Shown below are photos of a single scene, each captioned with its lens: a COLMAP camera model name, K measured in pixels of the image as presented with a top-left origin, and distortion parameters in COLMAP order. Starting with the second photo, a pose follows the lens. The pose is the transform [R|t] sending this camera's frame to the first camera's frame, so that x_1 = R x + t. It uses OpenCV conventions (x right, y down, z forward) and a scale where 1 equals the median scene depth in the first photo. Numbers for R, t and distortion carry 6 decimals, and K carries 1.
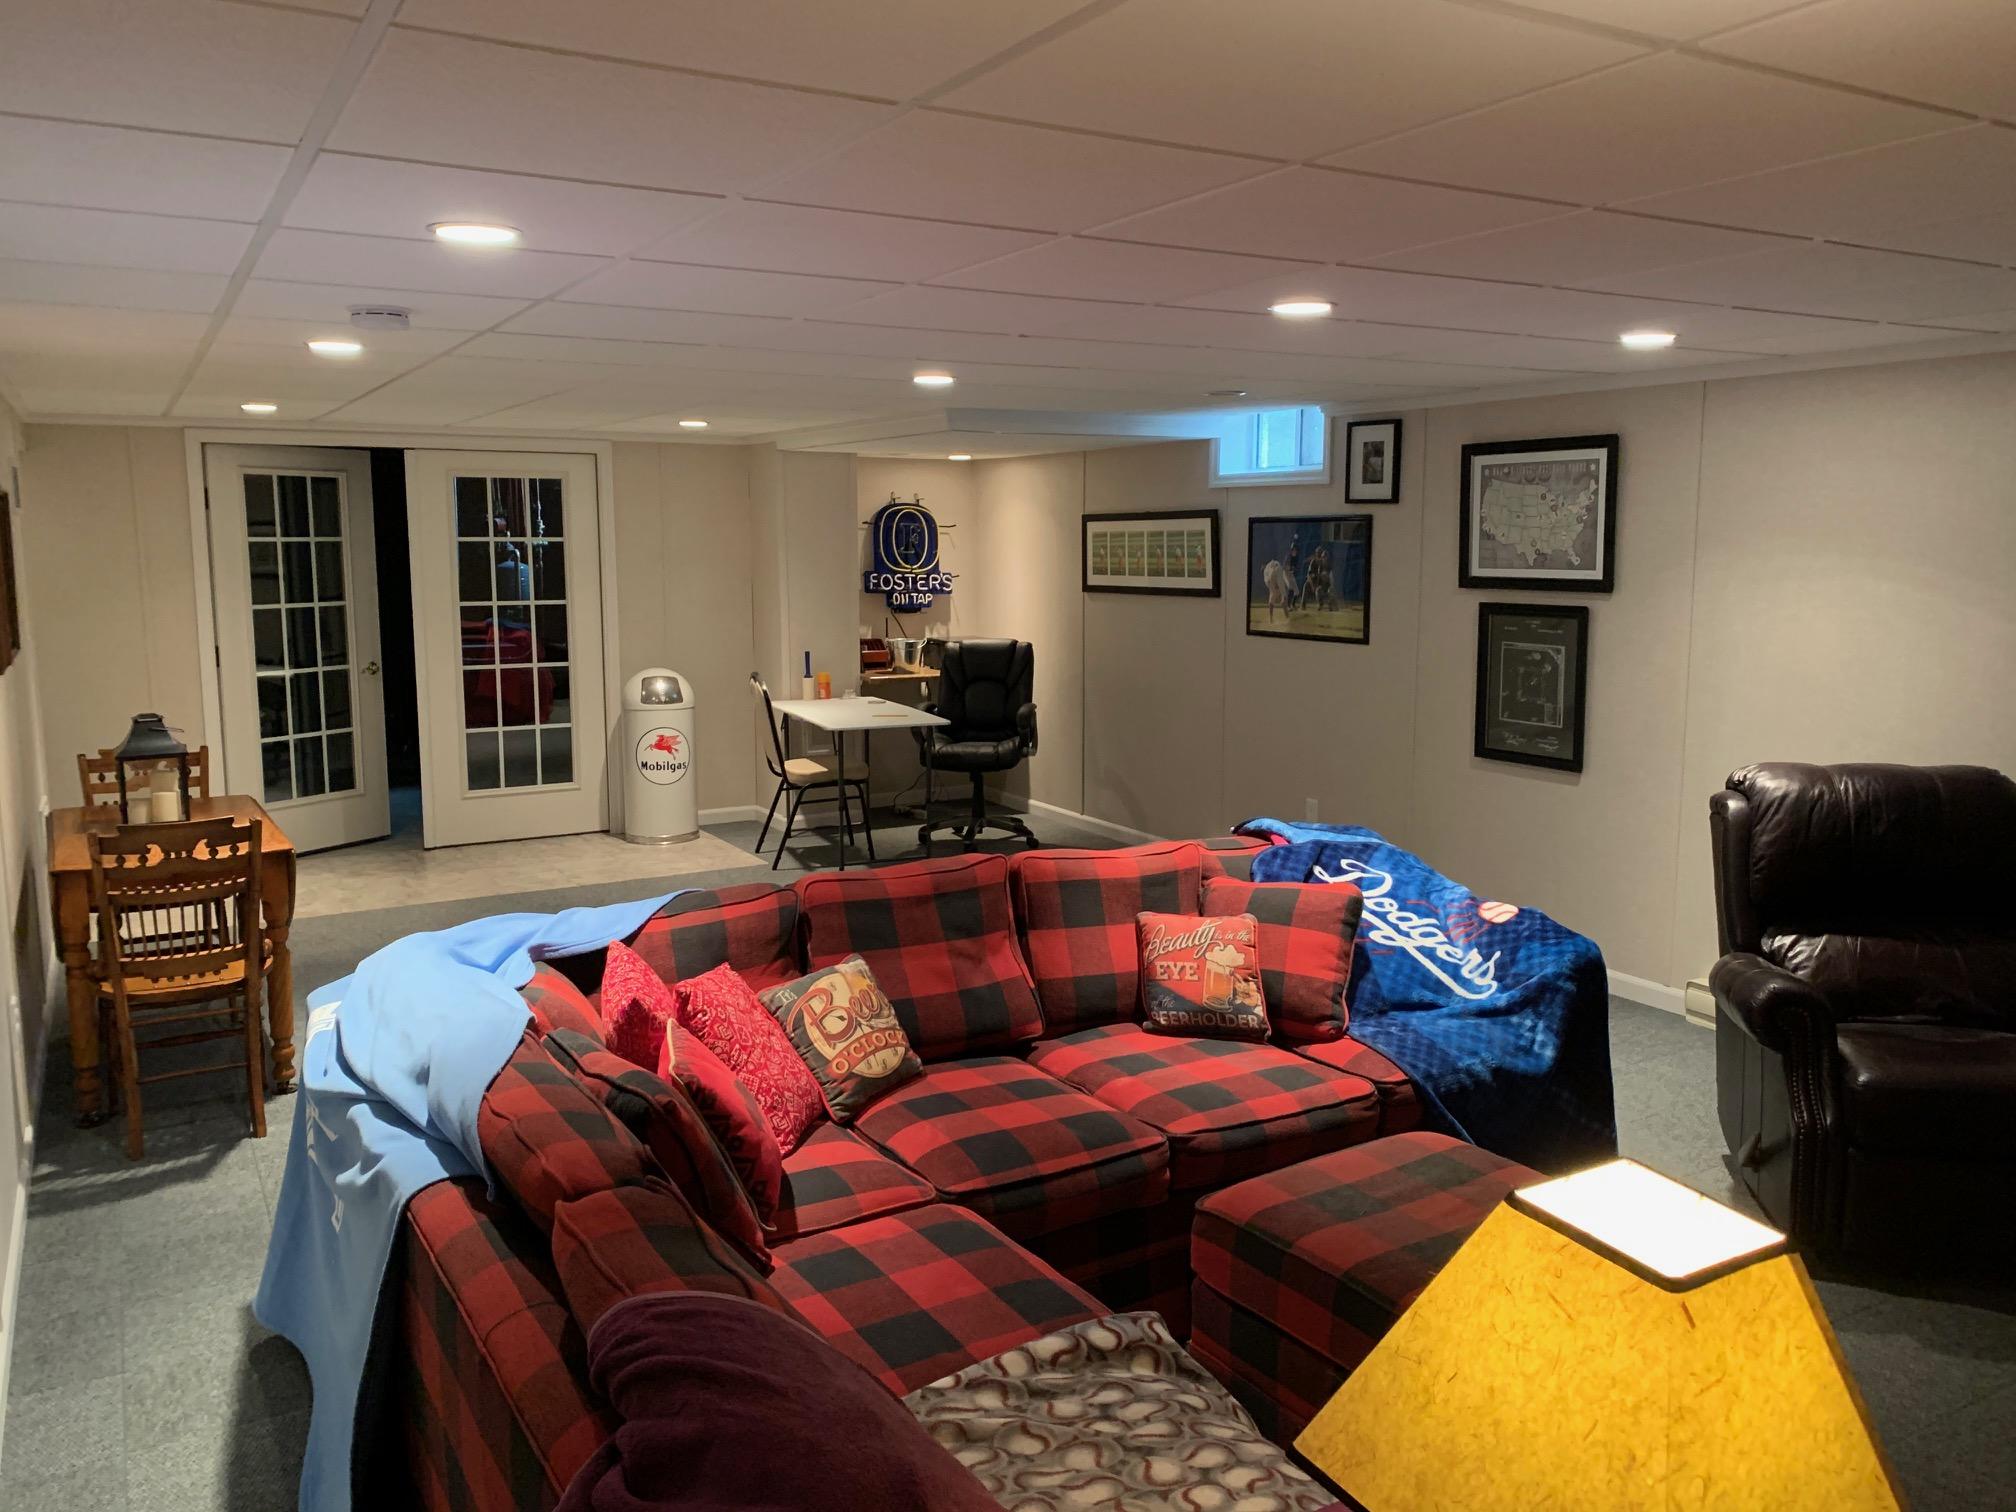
lens RADIAL K [[1546.1, 0, 999.6], [0, 1546.1, 754.9], [0, 0, 1]] dist [0.013101, 0.000378]
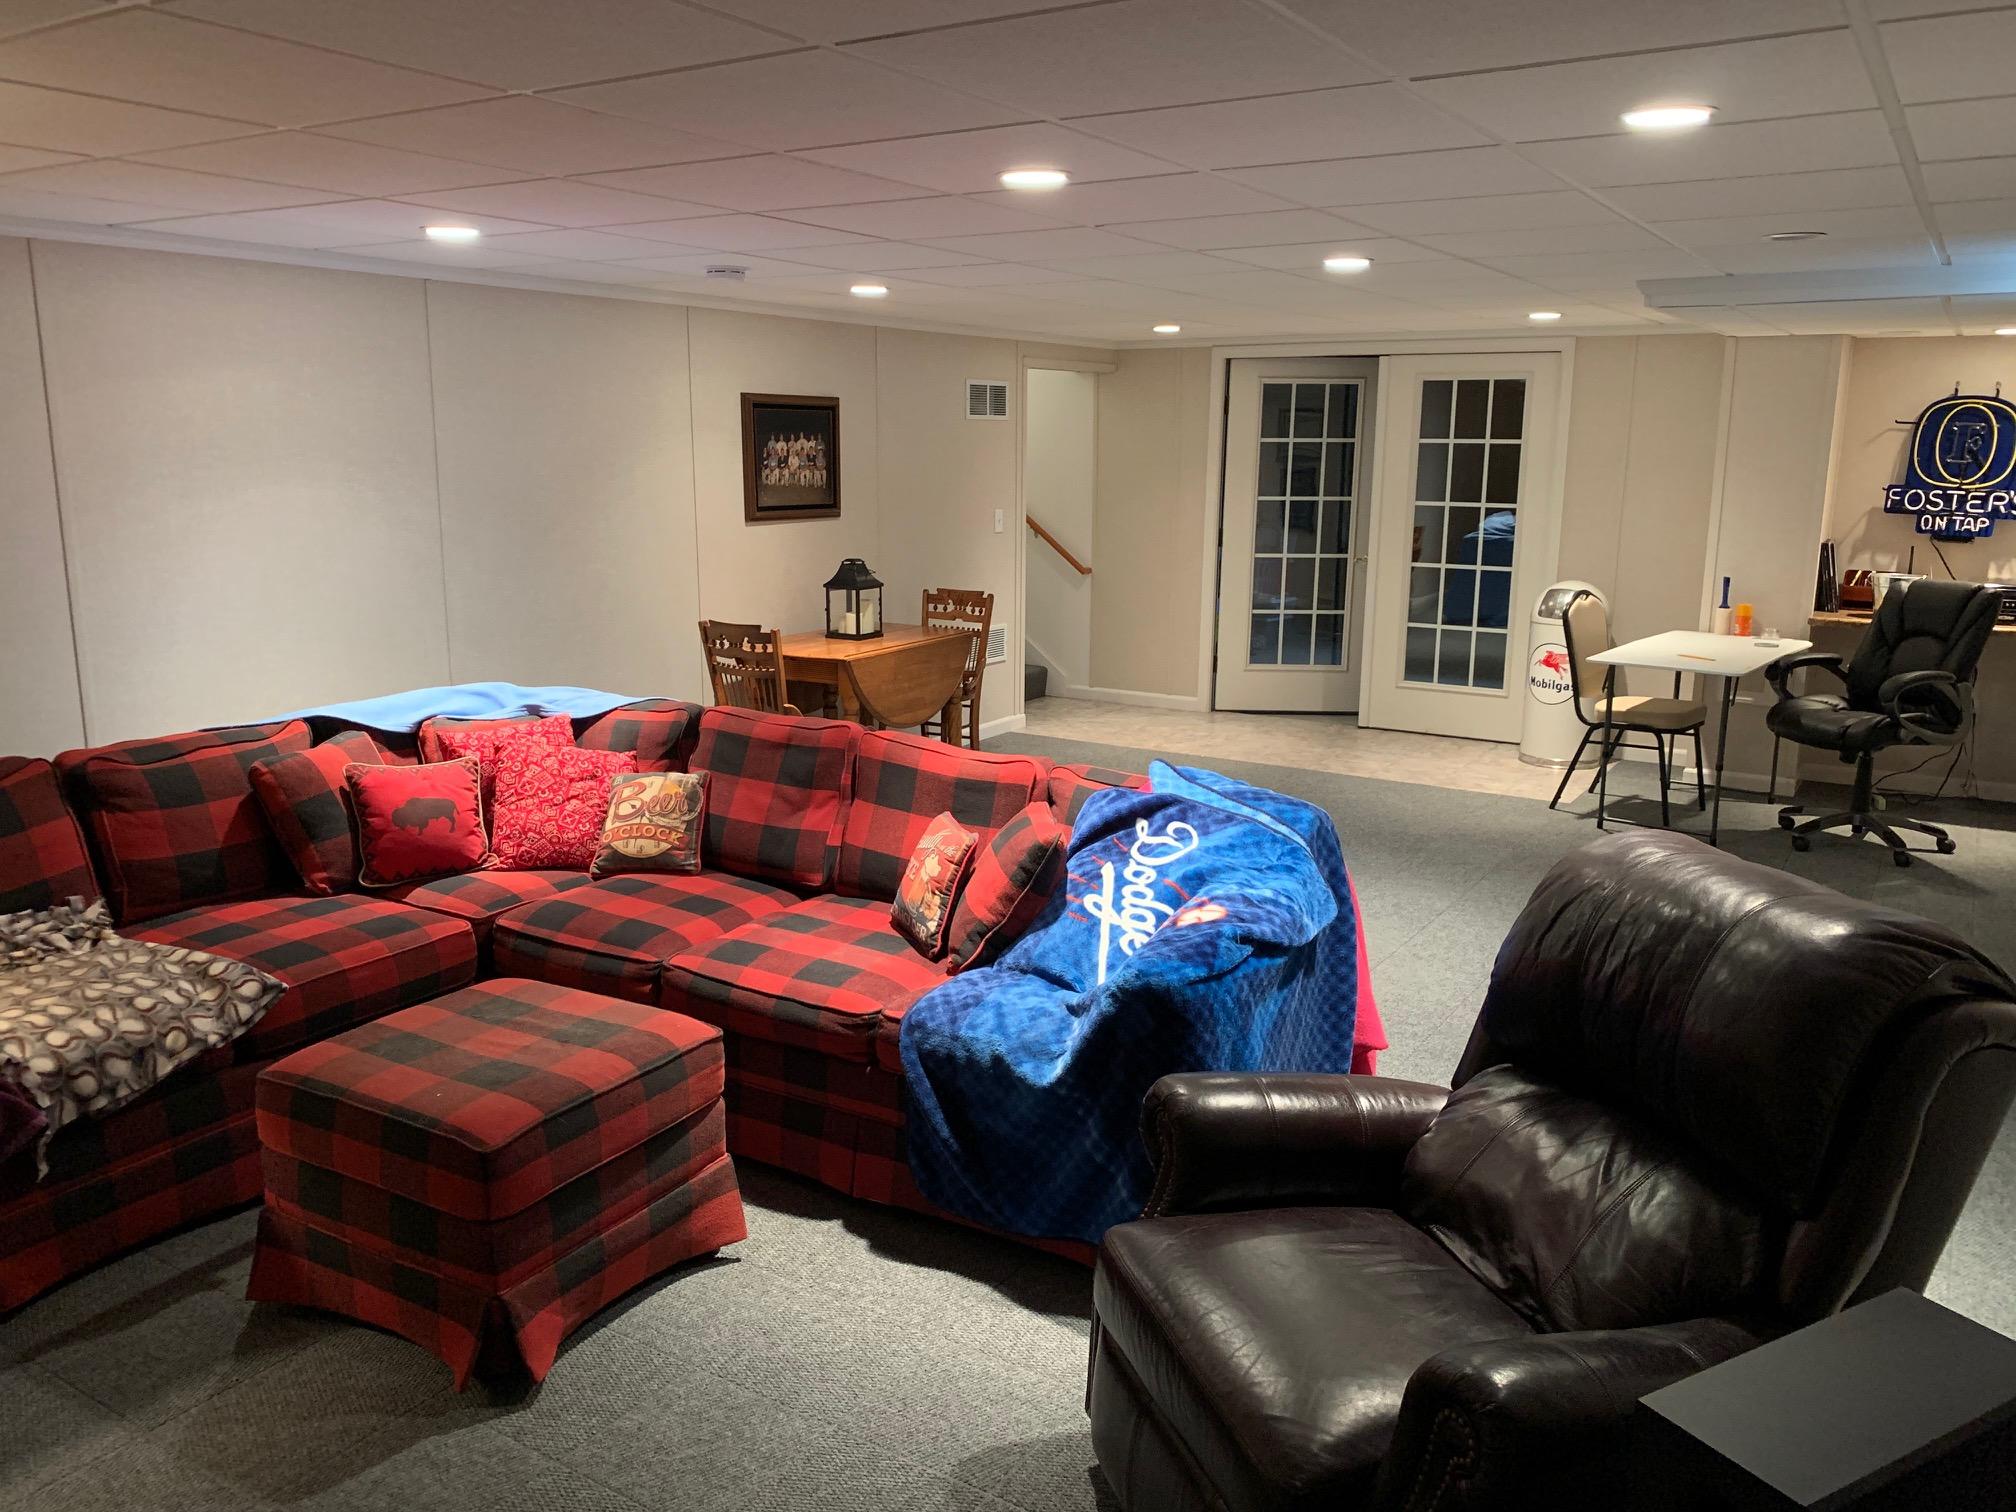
lens RADIAL K [[1546.1, 0, 999.6], [0, 1546.1, 754.9], [0, 0, 1]] dist [0.013101, 0.000378]
pose [[0.460277, 0.183377, -0.868630, 0.495657], [-0.131951, 0.981698, 0.137327, -0.038996], [0.877915, 0.051408, 0.476050, 0.277245]]
